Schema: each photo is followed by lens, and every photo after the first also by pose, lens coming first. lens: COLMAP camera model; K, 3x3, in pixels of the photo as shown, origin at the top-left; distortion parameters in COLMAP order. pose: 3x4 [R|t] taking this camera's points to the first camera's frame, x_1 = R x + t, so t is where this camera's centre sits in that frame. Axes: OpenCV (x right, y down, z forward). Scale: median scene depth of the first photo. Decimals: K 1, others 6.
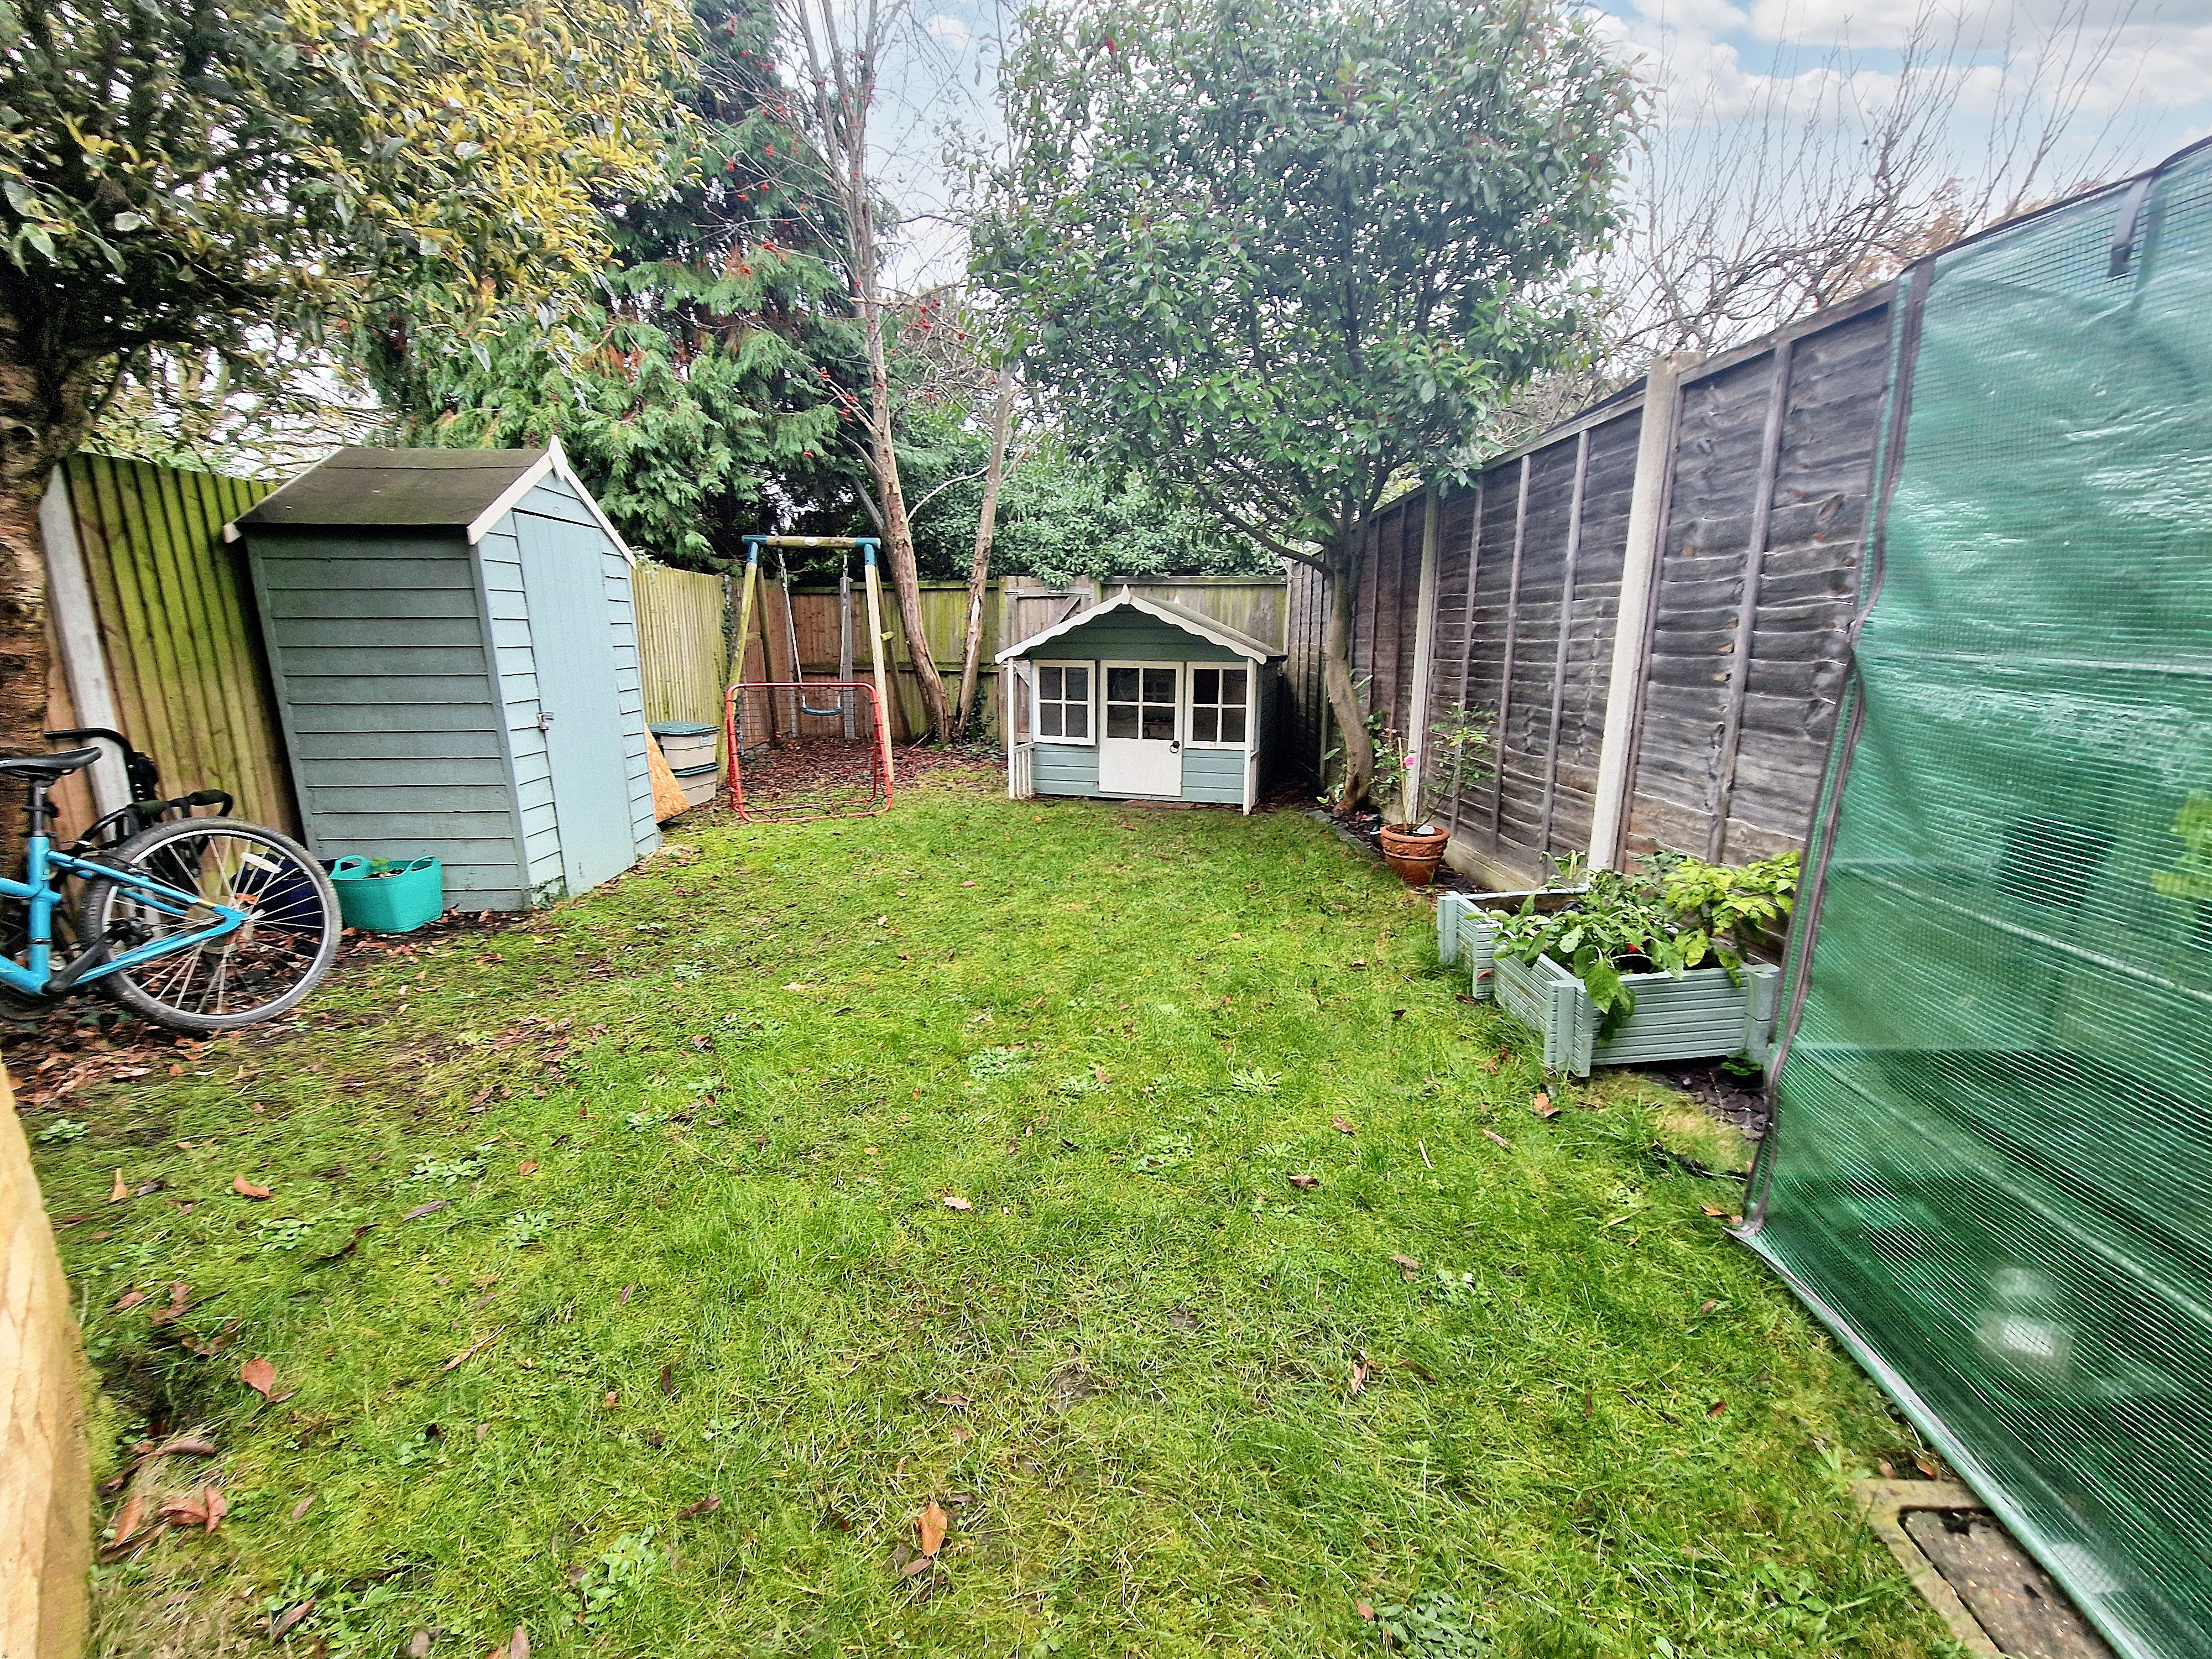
lens RADIAL K [[904.0, 0, 1107.3], [0, 904.0, 832.7], [0, 0, 1]] dist [-0.002022, 0.000419]
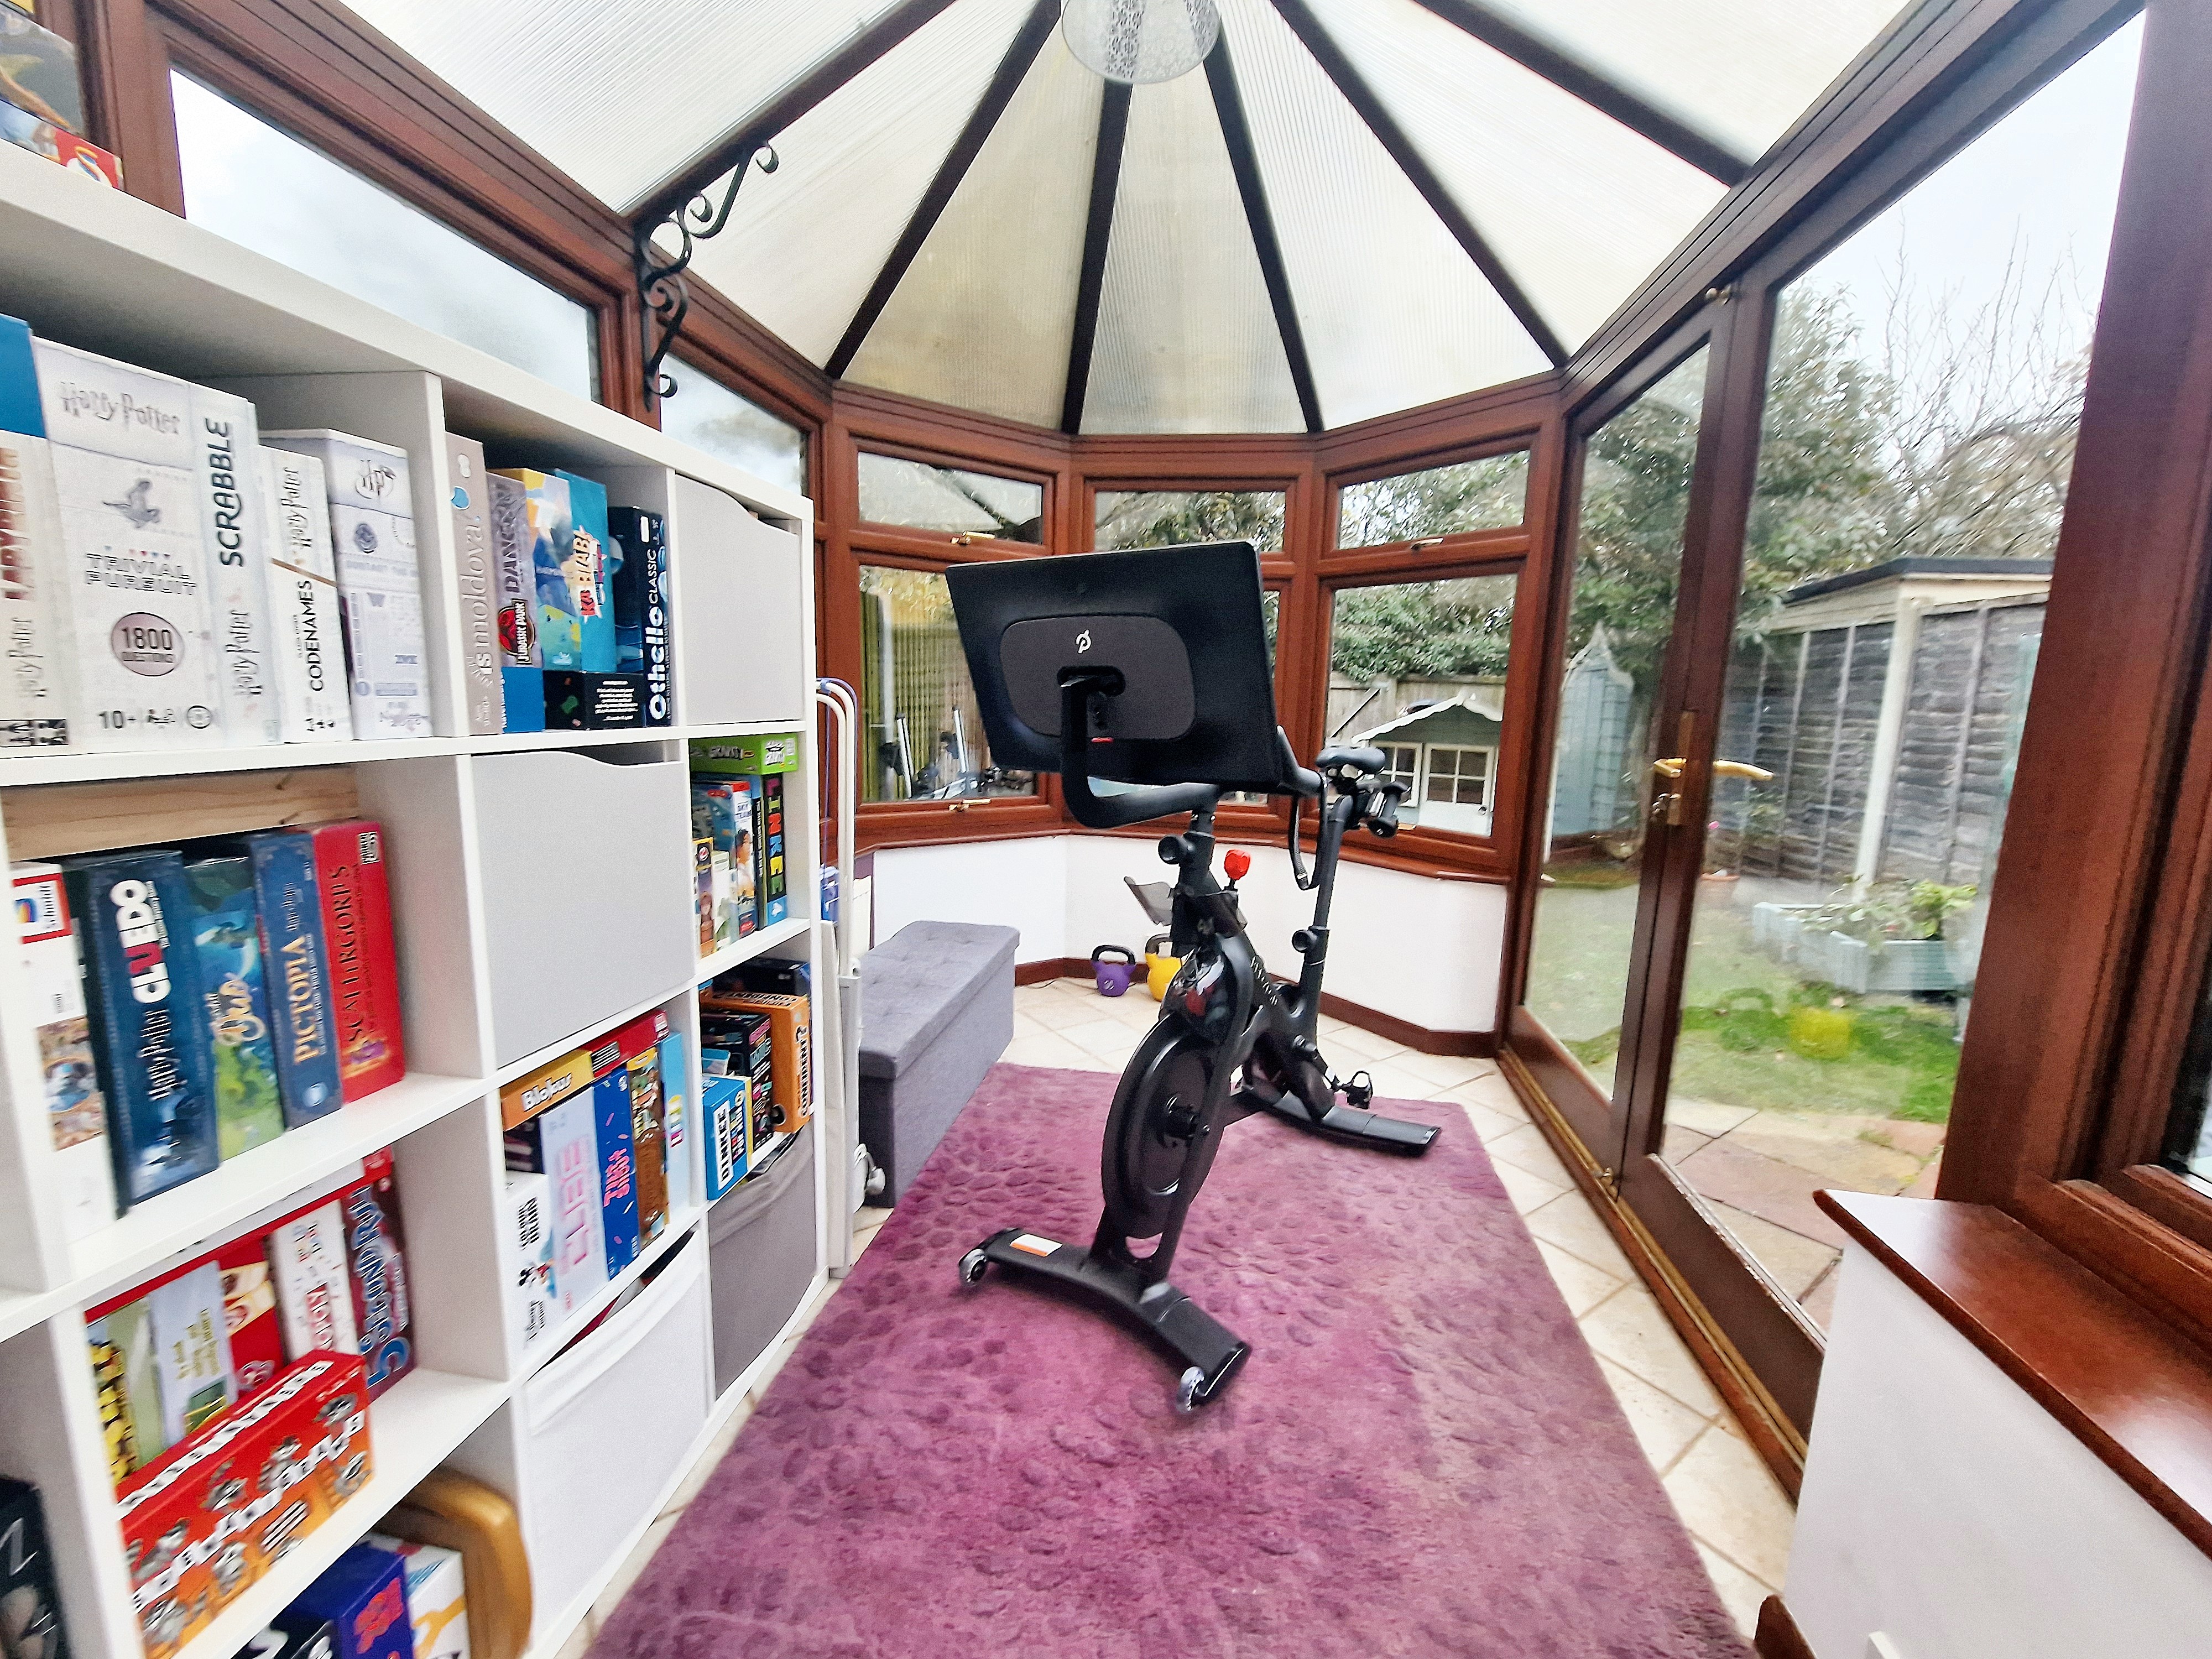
lens RADIAL K [[904.0, 0, 1104.5], [0, 904.0, 835.6], [0, 0, 1]] dist [-0.002022, 0.000419]
pose [[0.985313, 0.046454, -0.164319, -0.560740], [-0.056347, 0.996836, -0.056064, 0.105764], [0.161195, 0.064499, 0.984813, -0.863404]]
